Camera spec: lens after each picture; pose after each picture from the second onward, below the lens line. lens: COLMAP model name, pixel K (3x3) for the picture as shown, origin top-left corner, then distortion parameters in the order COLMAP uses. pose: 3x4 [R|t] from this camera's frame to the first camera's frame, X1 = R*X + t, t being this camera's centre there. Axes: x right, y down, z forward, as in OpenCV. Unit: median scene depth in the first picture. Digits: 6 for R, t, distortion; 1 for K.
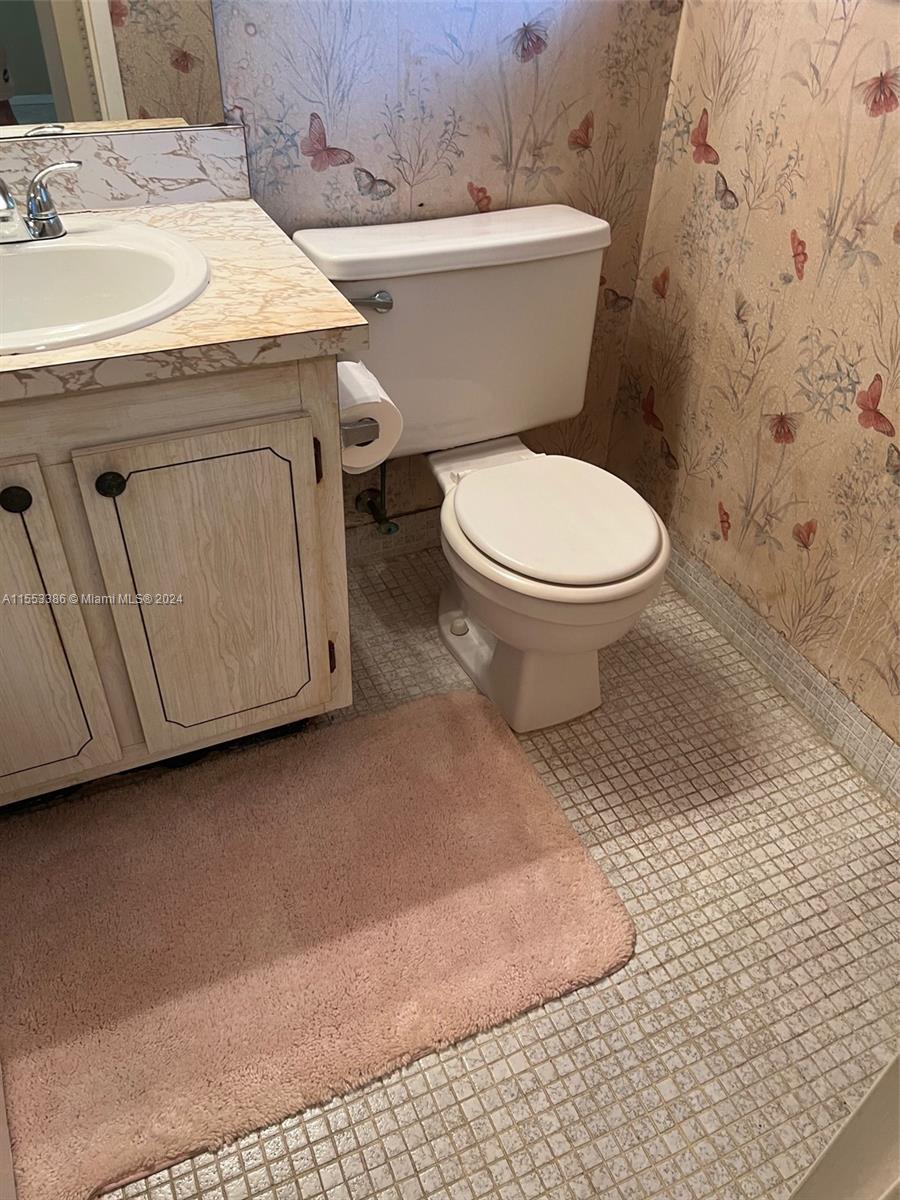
lens RADIAL K [[916.0, 0, 449.1], [0, 916.0, 593.9], [0, 0, 1]] dist [0.056984, -0.063116]
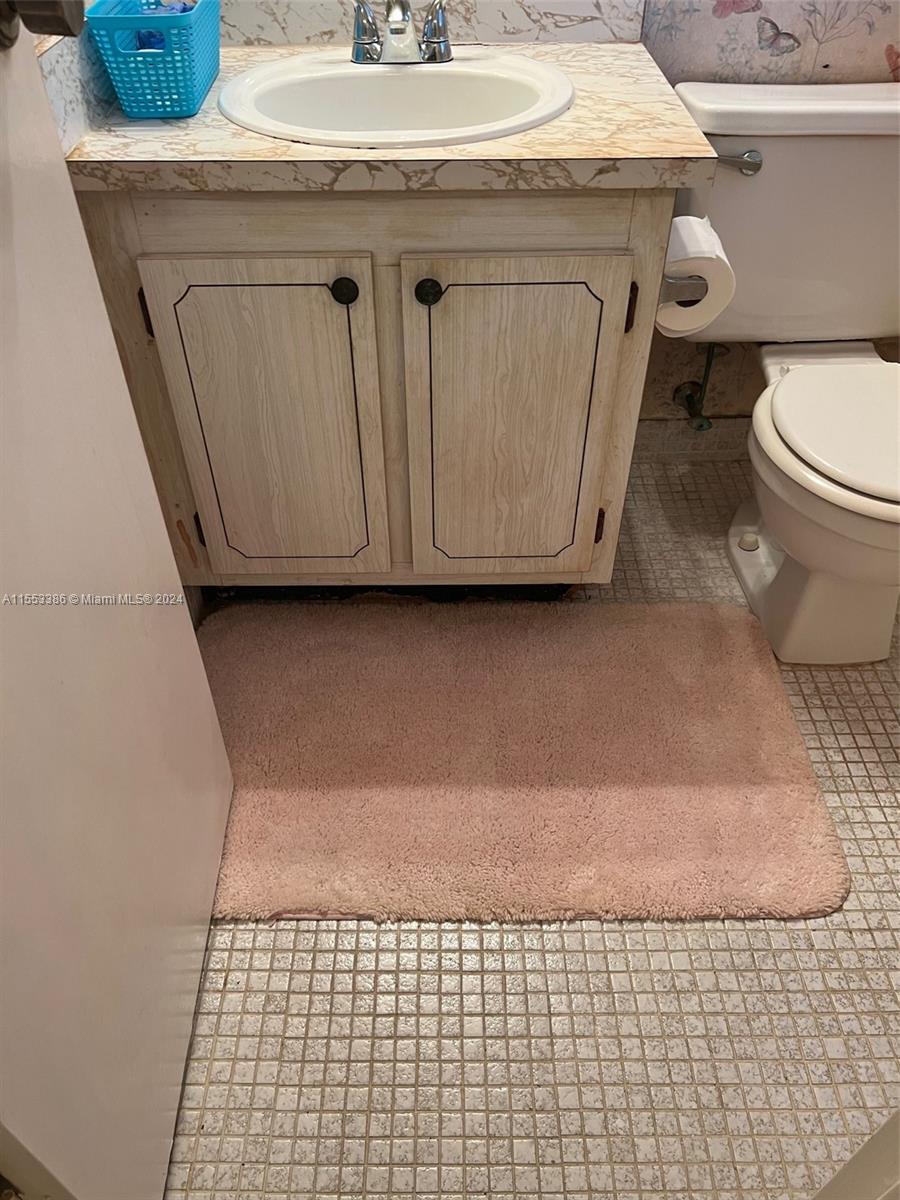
lens RADIAL K [[916.0, 0, 444.6], [0, 916.0, 602.6], [0, 0, 1]] dist [0.056984, -0.063116]
pose [[0.911440, 0.248938, -0.327577, 0.070540], [-0.228338, 0.968372, 0.100581, 0.098915], [0.342255, -0.016875, 0.939456, 0.014567]]
